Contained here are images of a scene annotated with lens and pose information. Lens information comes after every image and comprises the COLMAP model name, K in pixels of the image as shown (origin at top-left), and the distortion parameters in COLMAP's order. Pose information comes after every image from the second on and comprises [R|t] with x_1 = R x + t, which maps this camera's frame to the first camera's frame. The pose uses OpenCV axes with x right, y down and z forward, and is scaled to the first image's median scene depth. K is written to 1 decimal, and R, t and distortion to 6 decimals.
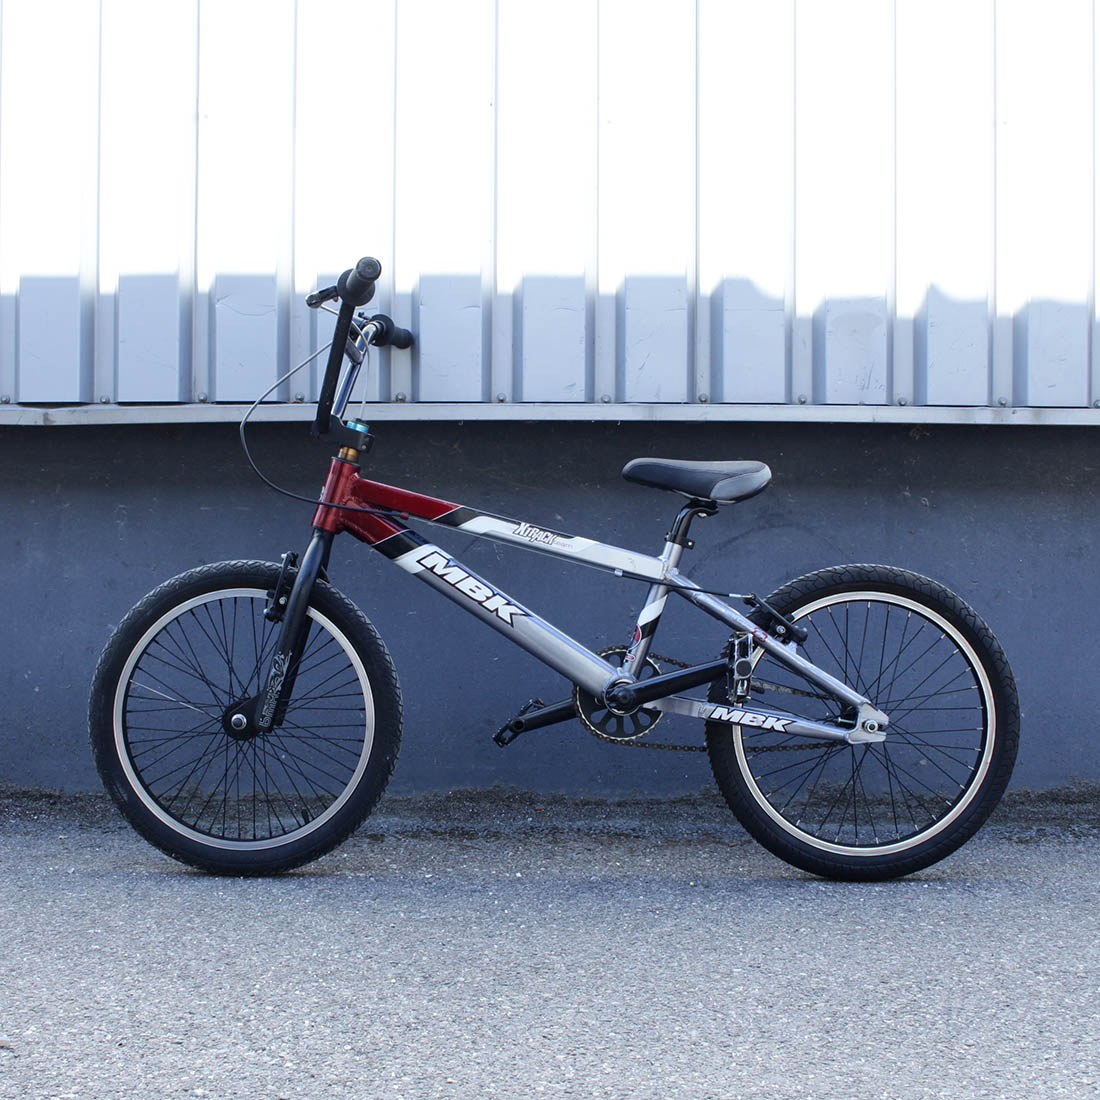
lens RADIAL K [[1629.7, 0, 550.0], [0, 1629.7, 550.0], [0, 0, 1]] dist [-0.139777, 0.095043]
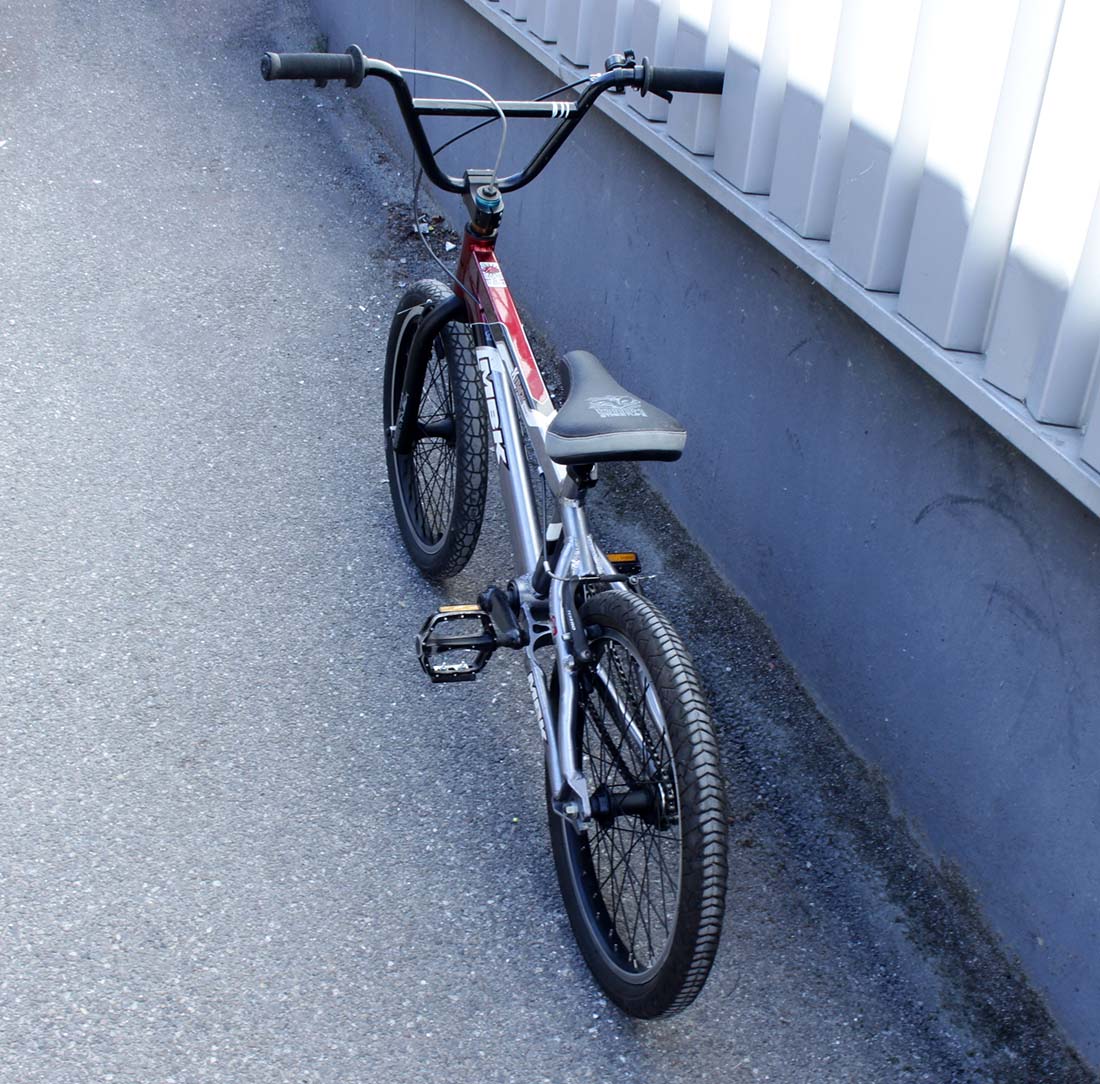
lens RADIAL K [[1563.6, 0, 550.0], [0, 1563.6, 542.0], [0, 0, 1]] dist [-0.040226, -0.070860]
pose [[0.291341, 0.500042, -0.815523, 0.635581], [-0.099085, 0.863694, 0.494180, -0.311784], [0.951474, -0.063169, 0.301176, 0.681919]]
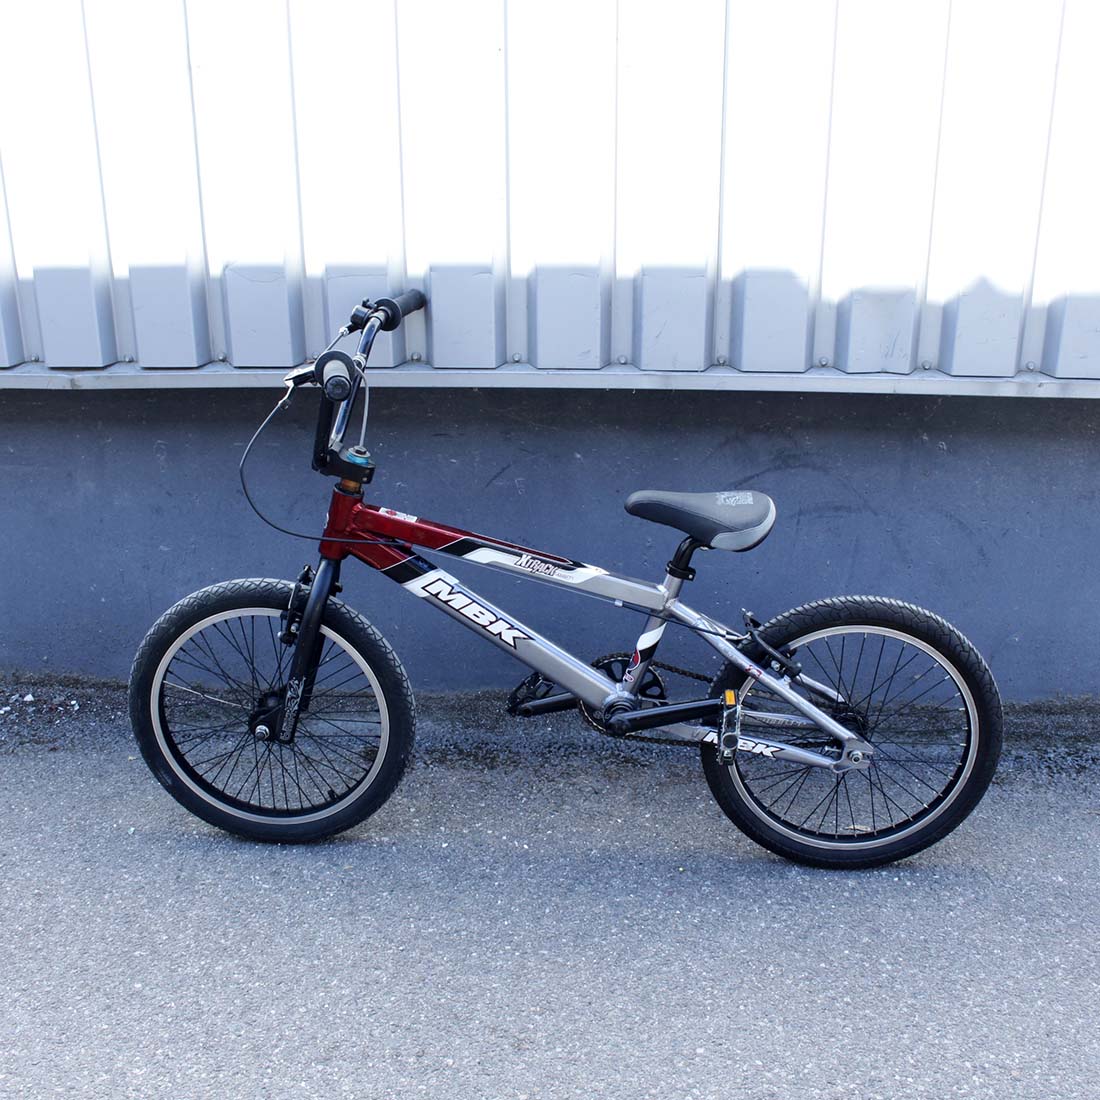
lens RADIAL K [[1346.5, 0, 550.0], [0, 1346.5, 550.0], [0, 0, 1]] dist [-0.144446, 0.050341]
pose [[0.997177, 0.021017, -0.072082, 0.052902], [0.006513, 0.932195, 0.361898, -0.287063], [0.074801, -0.361345, 0.929427, 0.204291]]
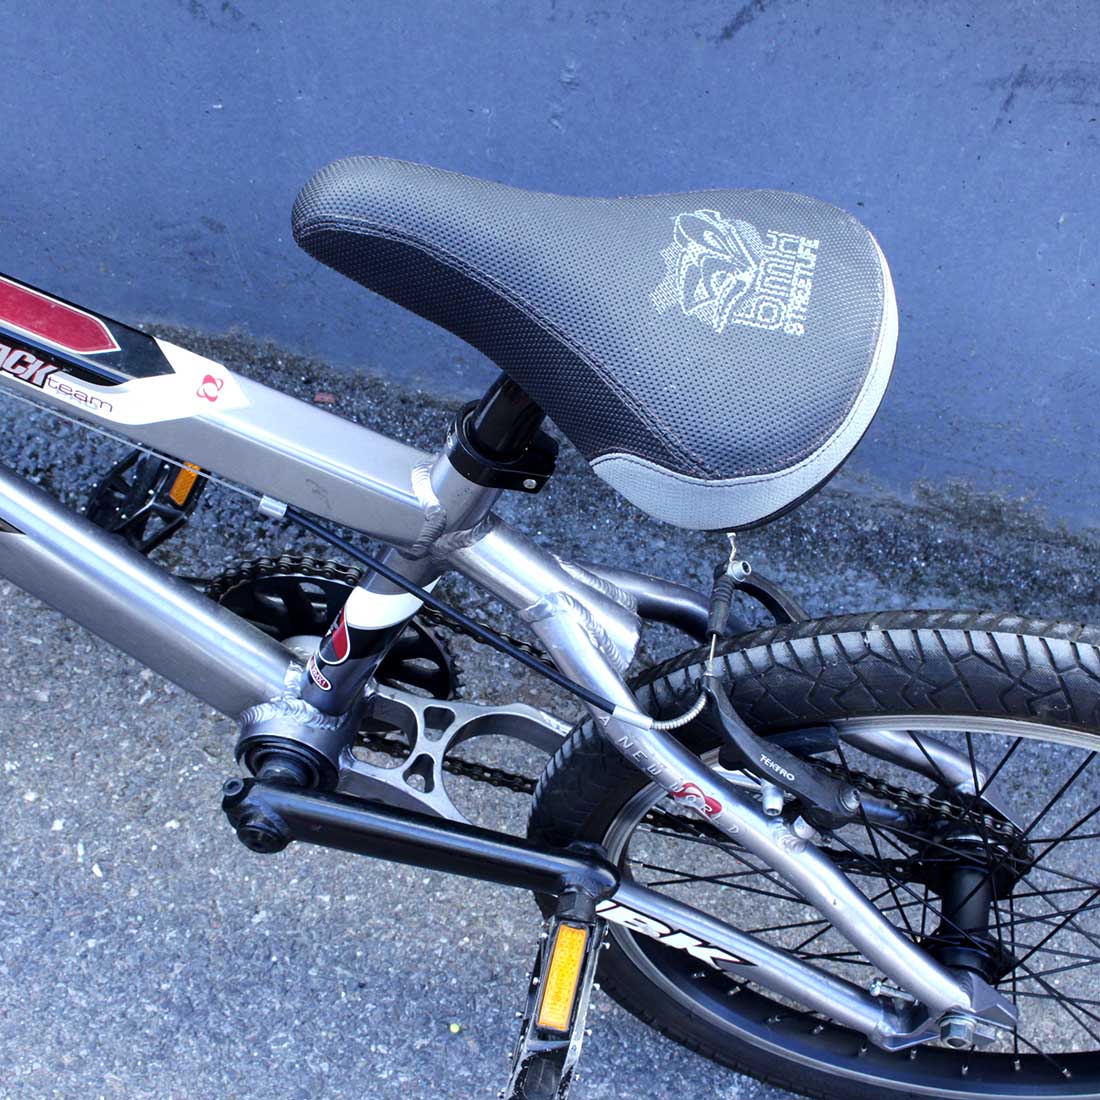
lens RADIAL K [[1629.7, 0, 550.0], [0, 1629.7, 550.0], [0, 0, 1]] dist [-0.139777, 0.095043]
pose [[0.973507, 0.221342, -0.057369, 0.096214], [-0.094711, 0.618700, 0.779897, -0.186968], [0.208118, -0.753802, 0.623273, 0.738651]]
